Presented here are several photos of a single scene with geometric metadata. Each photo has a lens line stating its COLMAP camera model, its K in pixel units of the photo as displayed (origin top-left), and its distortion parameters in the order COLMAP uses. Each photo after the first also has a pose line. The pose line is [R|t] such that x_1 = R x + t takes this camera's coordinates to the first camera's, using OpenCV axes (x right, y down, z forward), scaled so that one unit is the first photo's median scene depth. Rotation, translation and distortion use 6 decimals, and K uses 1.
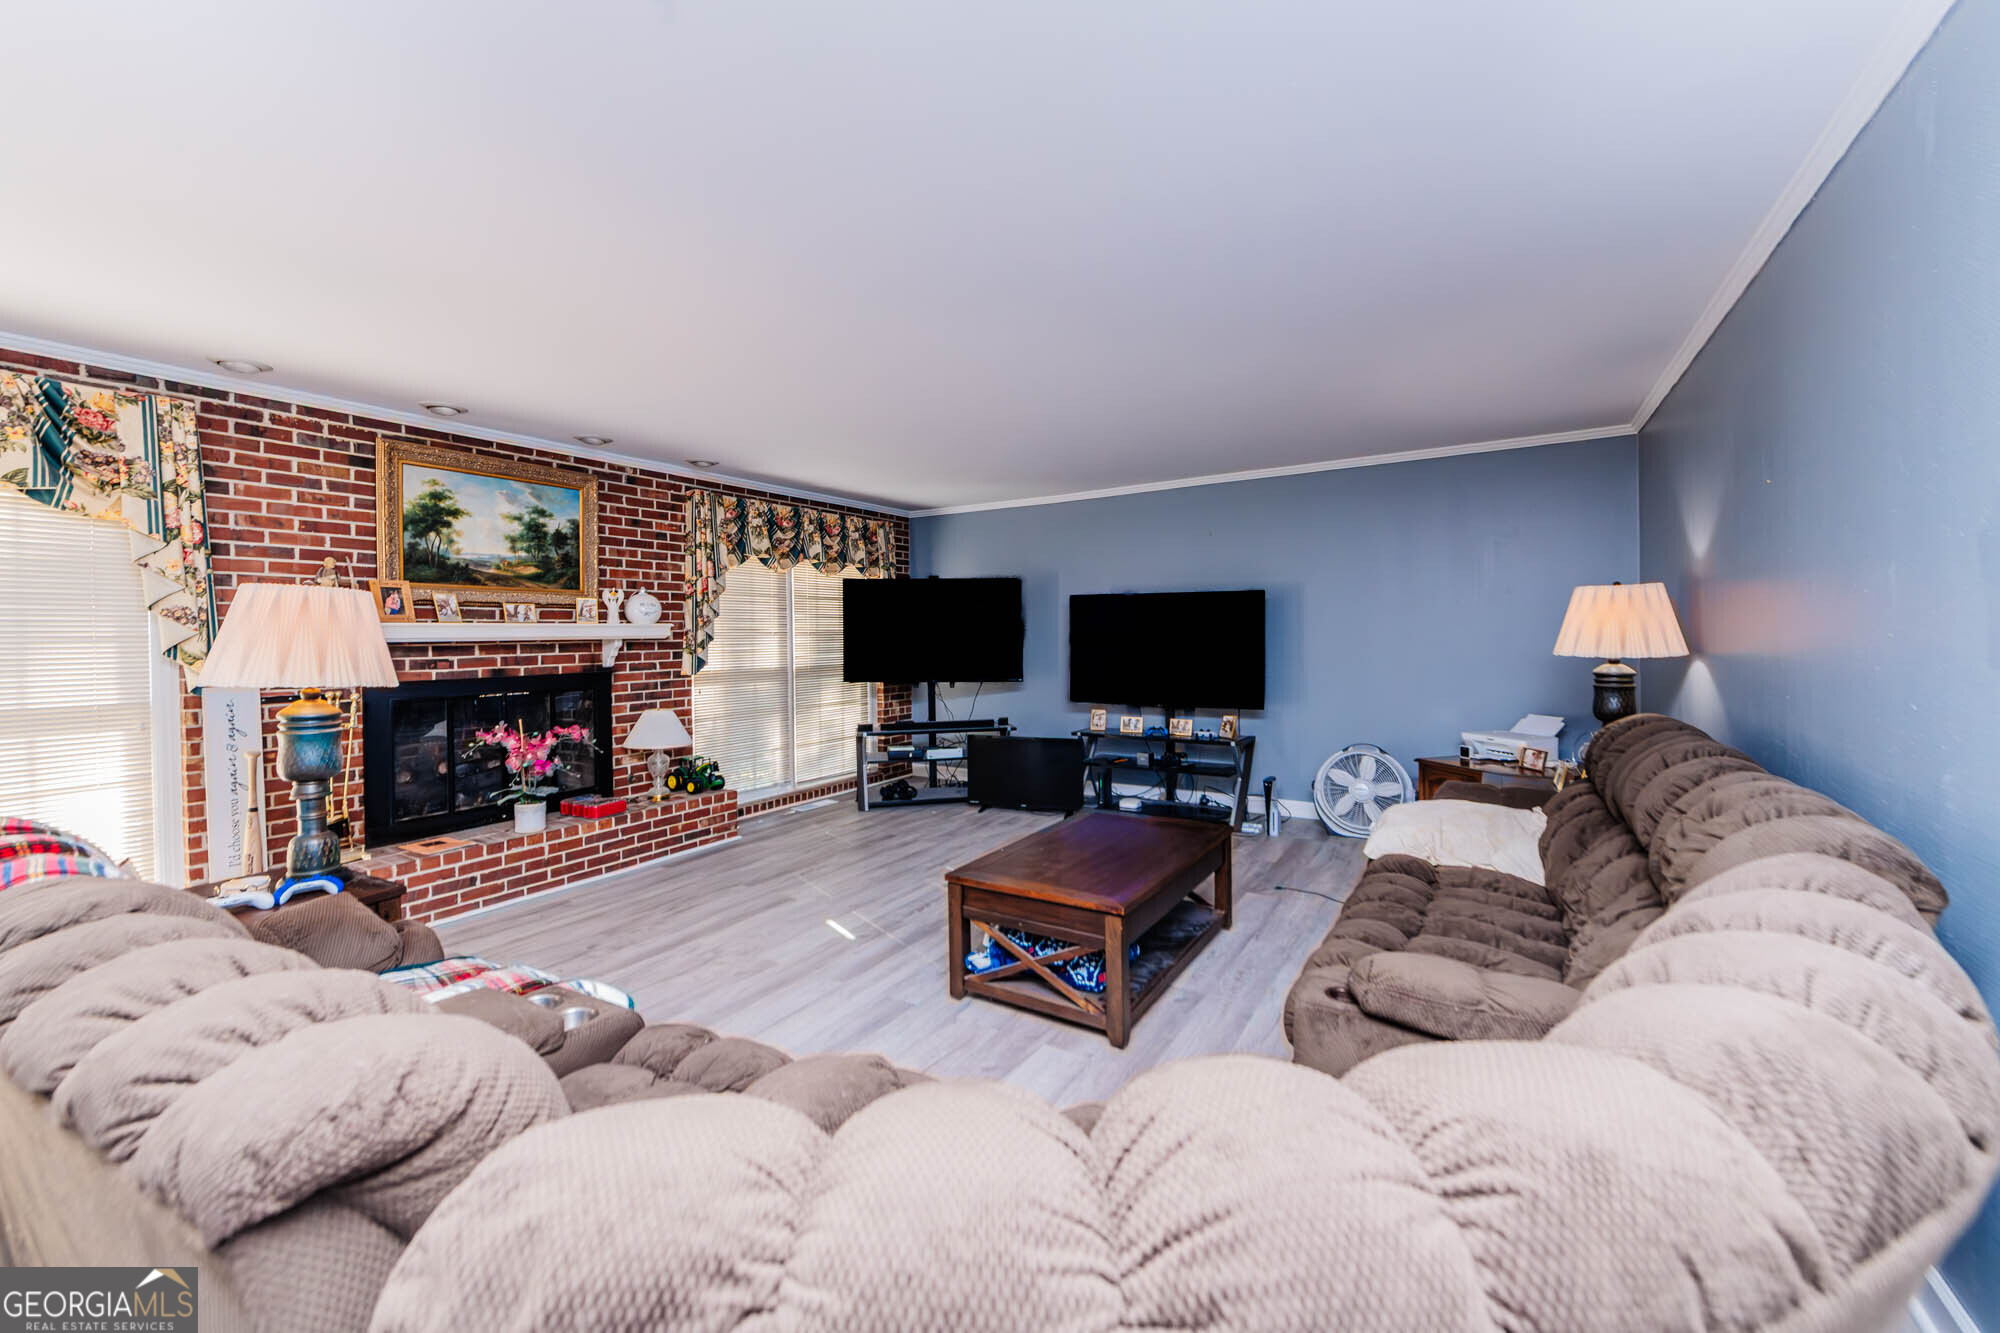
lens RADIAL K [[786.7, 0, 999.3], [0, 786.7, 641.2], [0, 0, 1]] dist [0.015720, -0.004690]
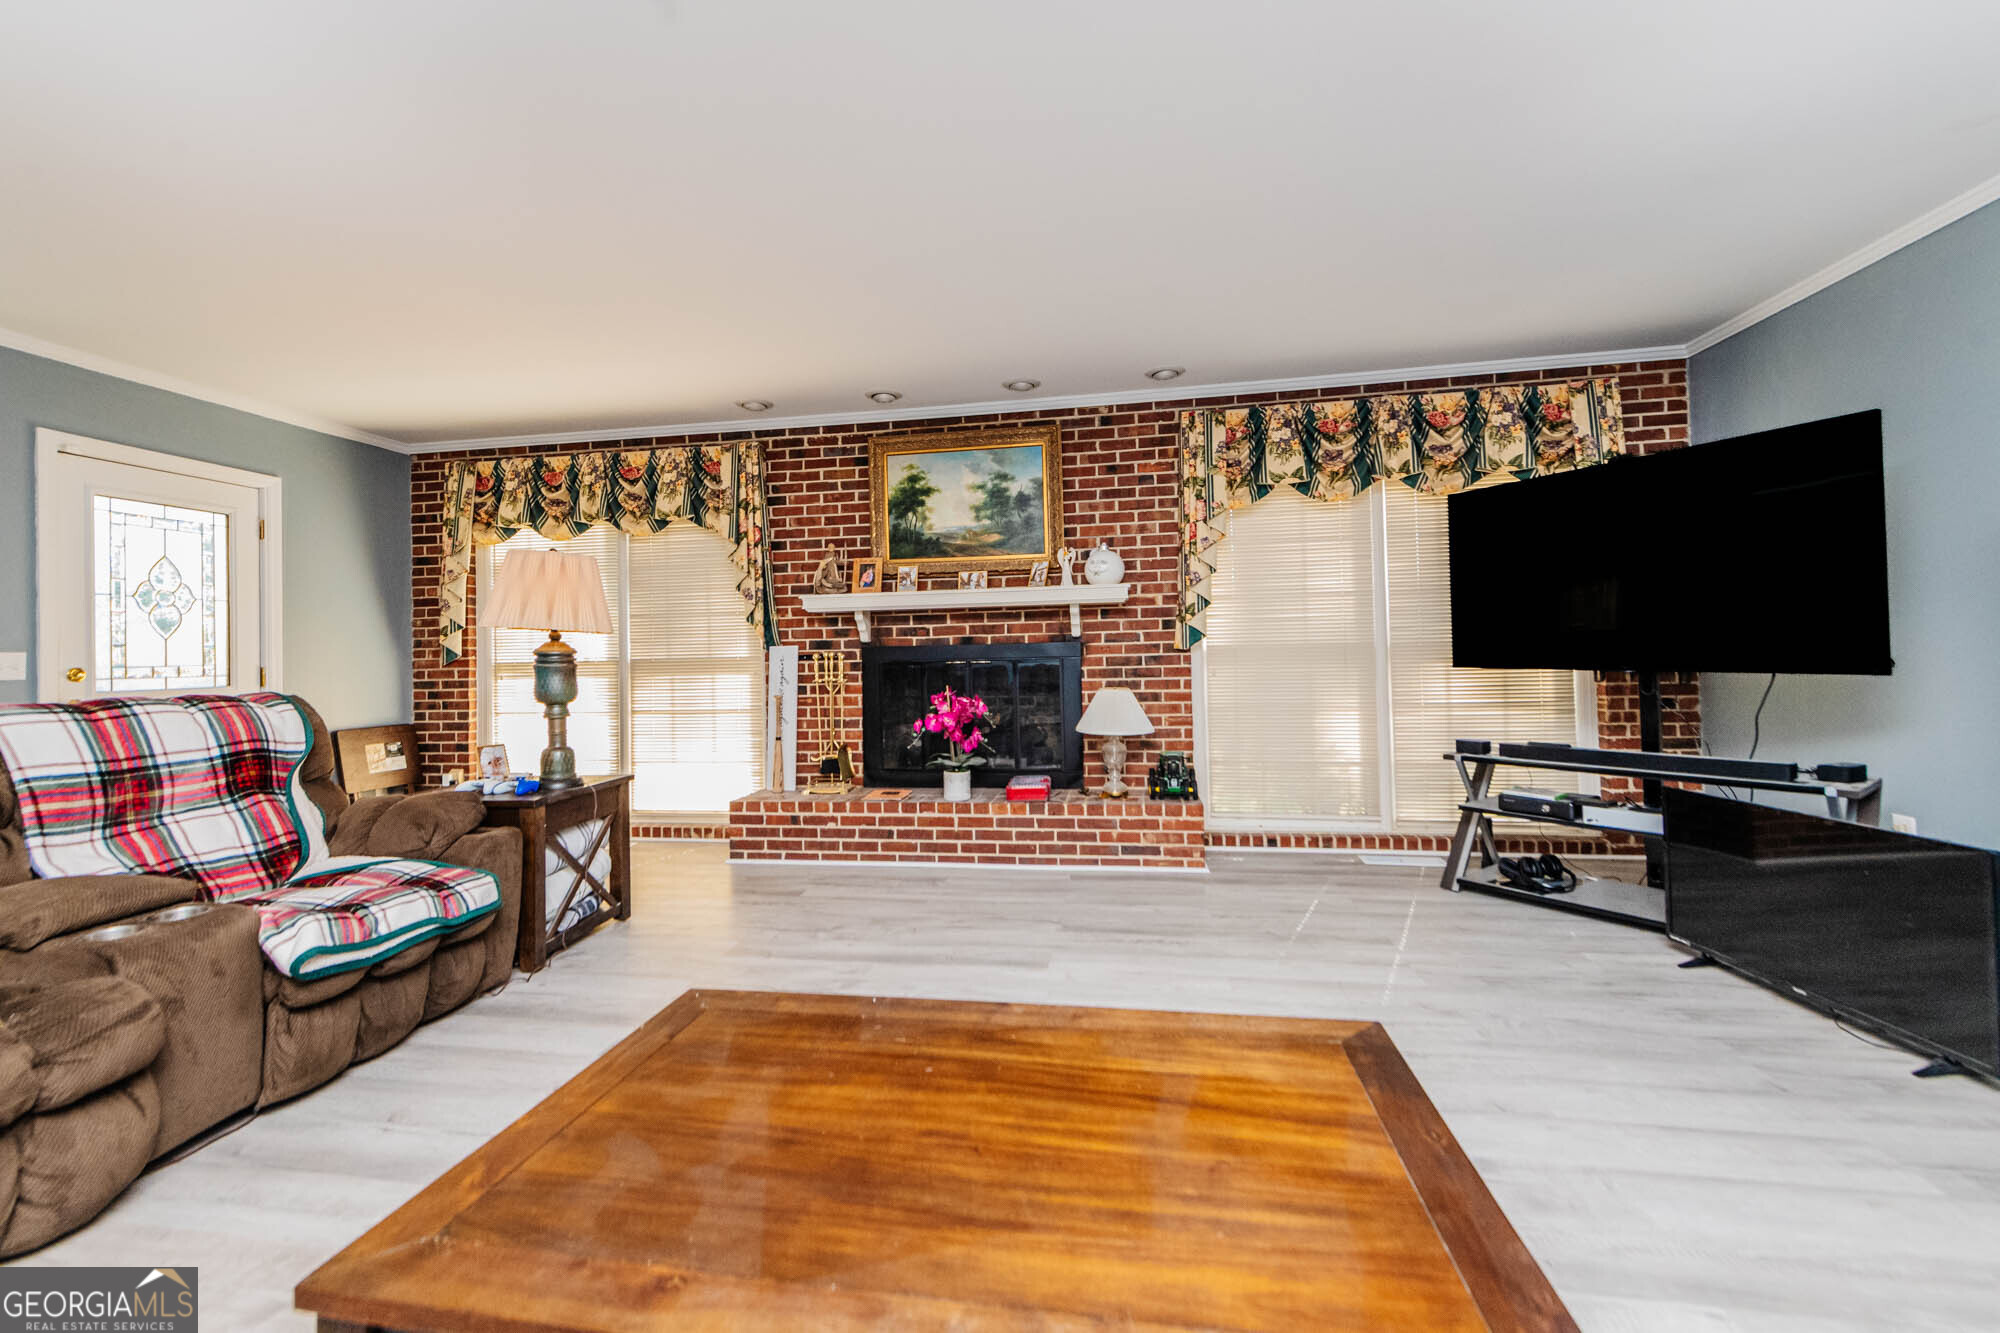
lens RADIAL K [[786.7, 0, 999.3], [0, 786.7, 641.2], [0, 0, 1]] dist [0.015720, -0.004690]
pose [[0.385701, -0.008702, -0.922583, 0.303007], [0.008029, 0.999949, -0.006075, 0.044031], [0.922589, -0.005065, 0.385751, 0.607411]]
